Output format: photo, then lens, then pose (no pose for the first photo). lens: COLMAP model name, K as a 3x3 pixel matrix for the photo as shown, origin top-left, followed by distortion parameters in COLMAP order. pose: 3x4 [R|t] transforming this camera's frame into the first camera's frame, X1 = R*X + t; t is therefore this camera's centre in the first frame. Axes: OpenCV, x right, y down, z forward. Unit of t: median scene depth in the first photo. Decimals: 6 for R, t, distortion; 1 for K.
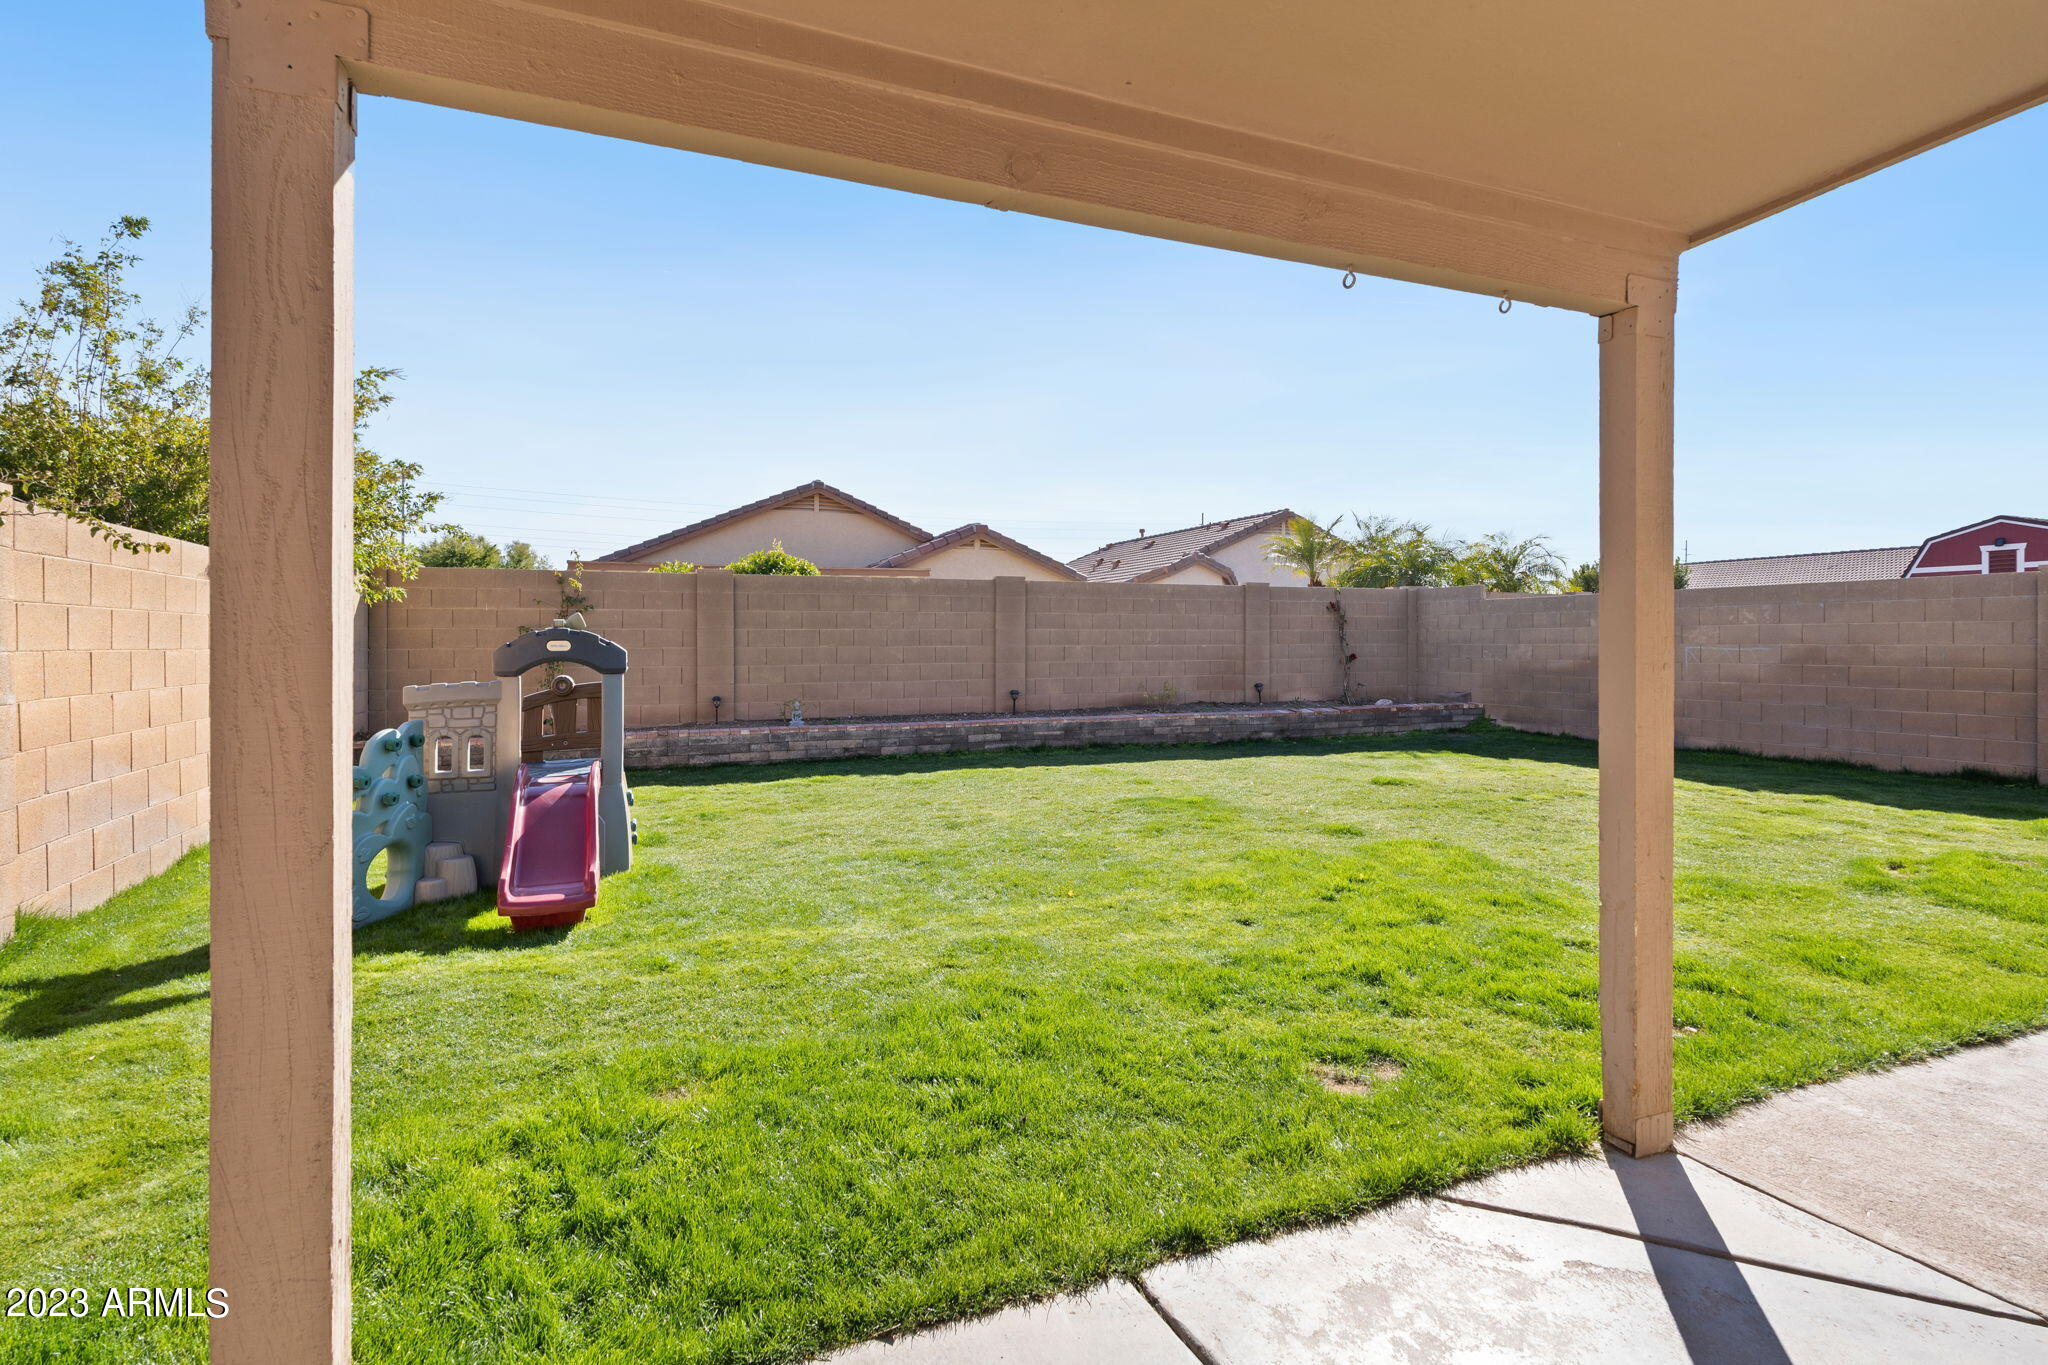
lens RADIAL K [[967.1, 0, 1012.6], [0, 967.1, 638.4], [0, 0, 1]] dist [-0.003071, 0.000074]
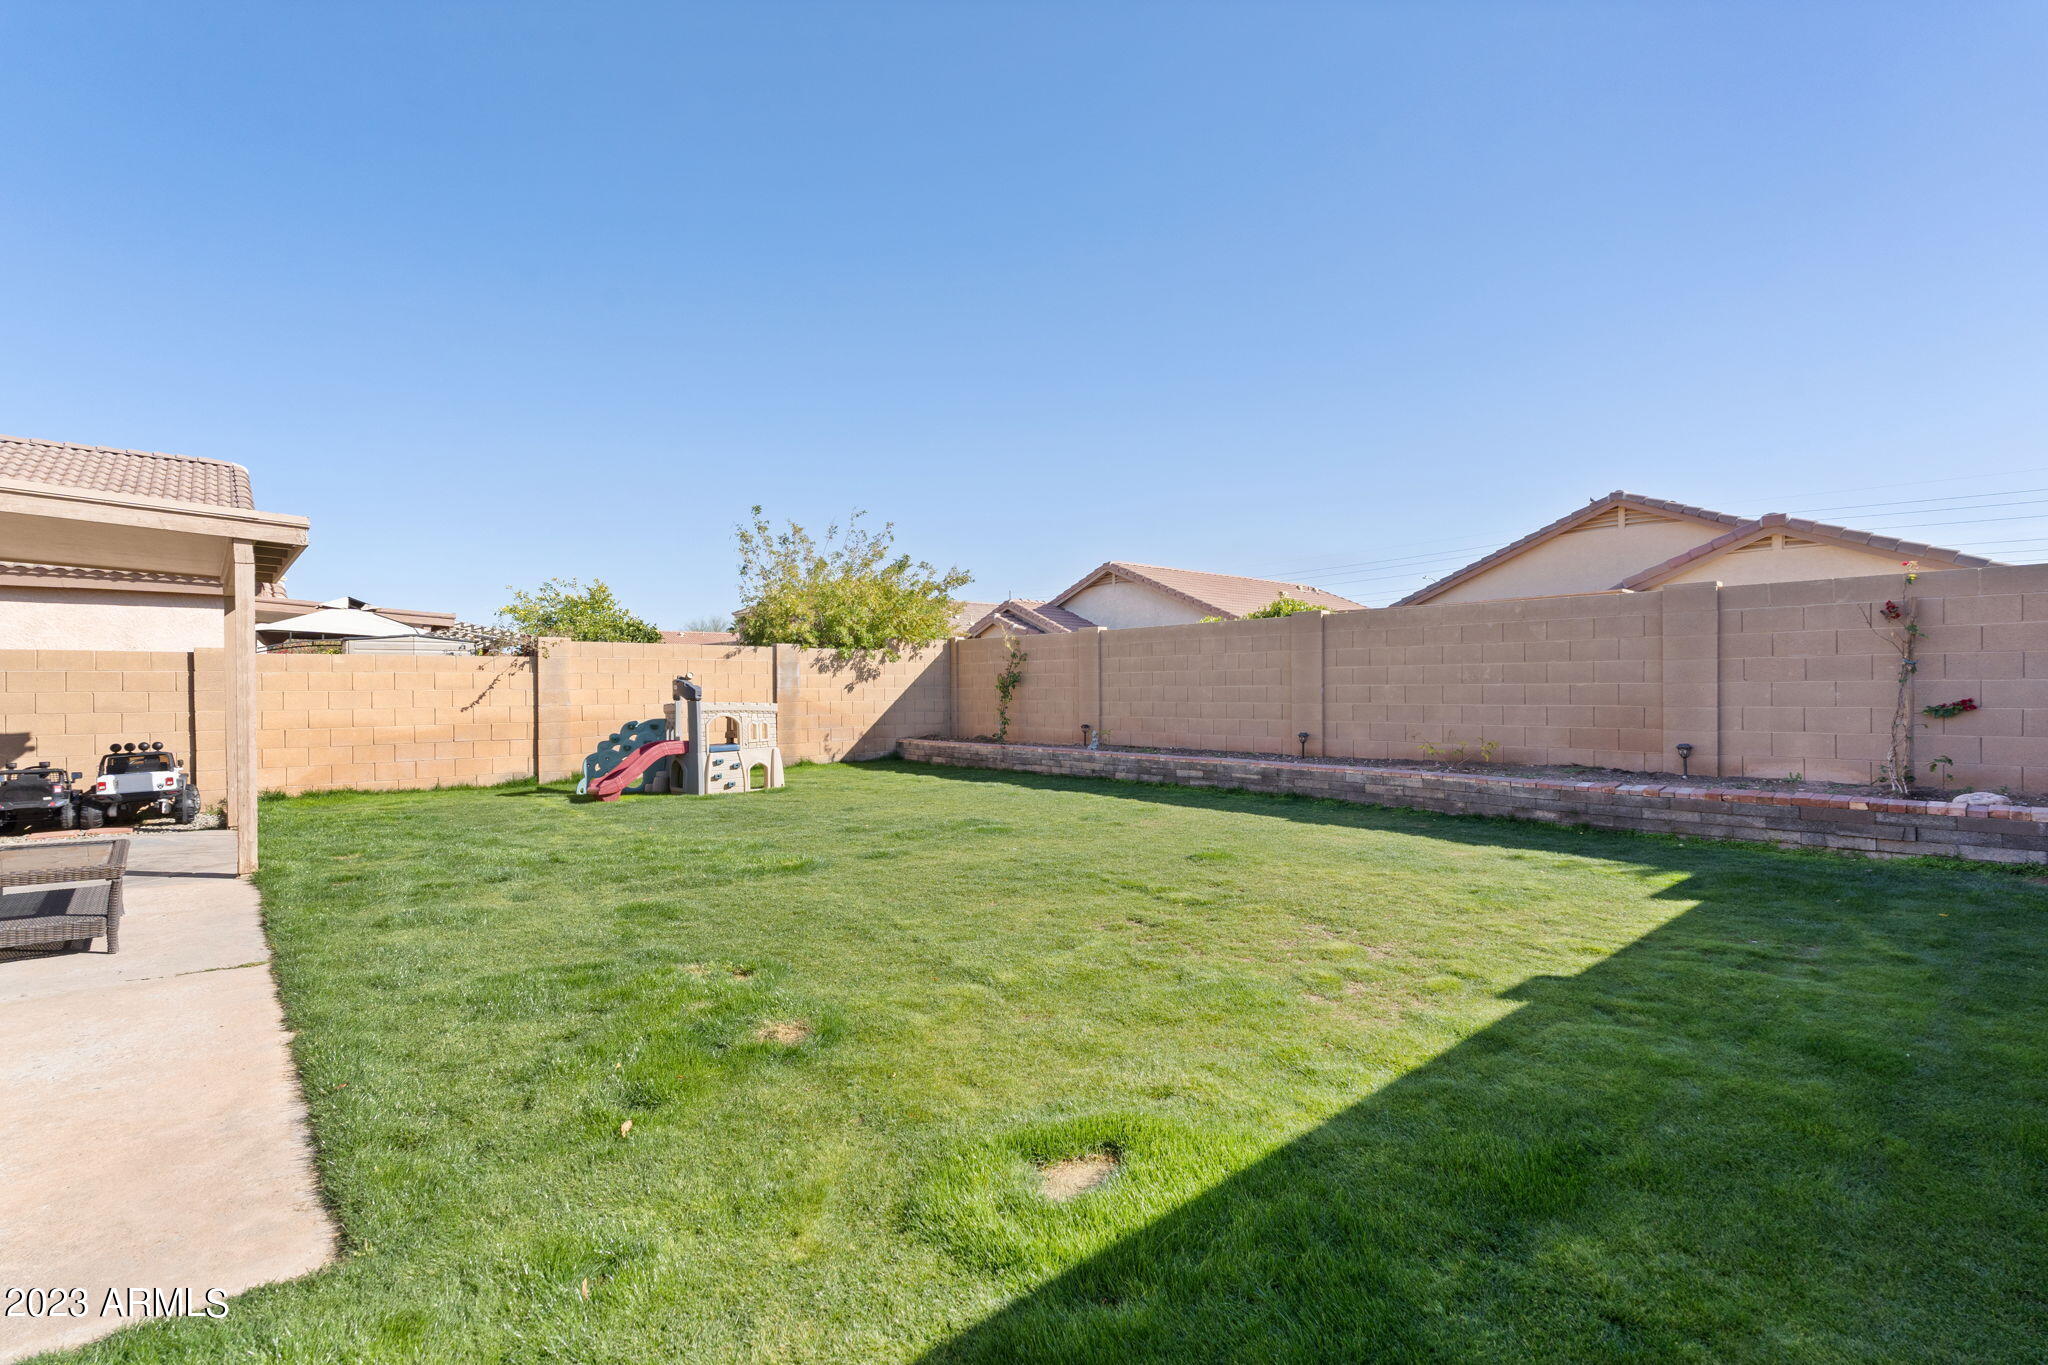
lens RADIAL K [[936.0, 0, 1024.0], [0, 936.0, 682.5], [0, 0, 1]] dist [0.002670, 0.000387]
pose [[0.340853, -0.004891, -0.940104, 0.768041], [0.008897, 0.999958, -0.001977, 0.004202], [0.940075, -0.007691, 0.340882, 0.436872]]
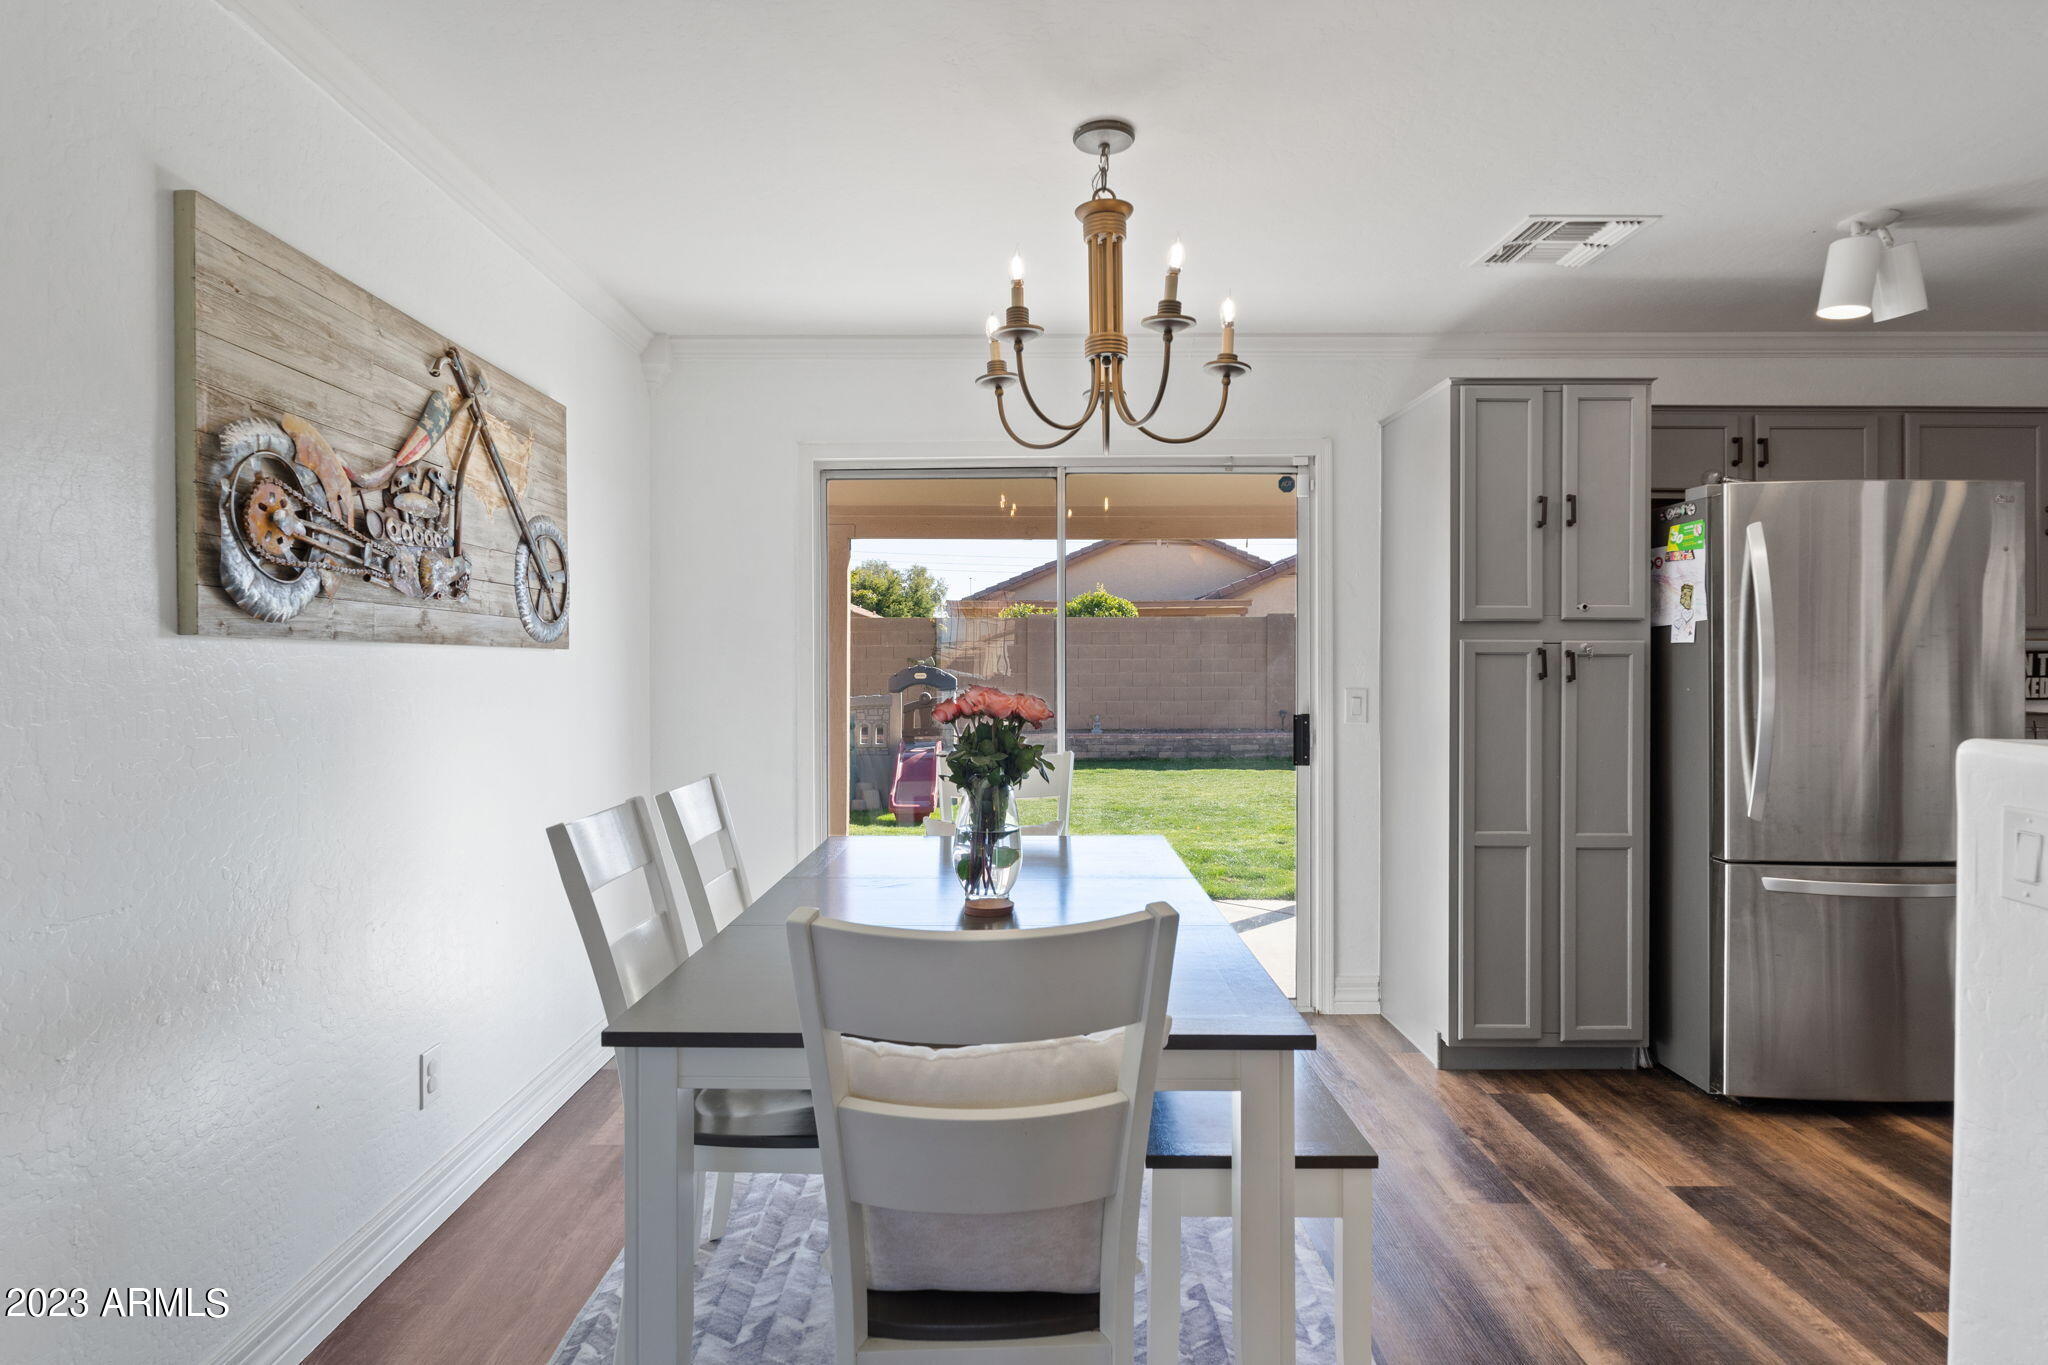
lens RADIAL K [[1055.5, 0, 1004.8], [0, 1055.5, 669.3], [0, 0, 1]] dist [-0.002168, -0.000568]
pose [[0.924355, 0.001401, -0.381532, 0.179527], [0.002571, 0.999948, 0.009902, -0.010012], [0.381526, -0.010134, 0.924303, -0.318703]]
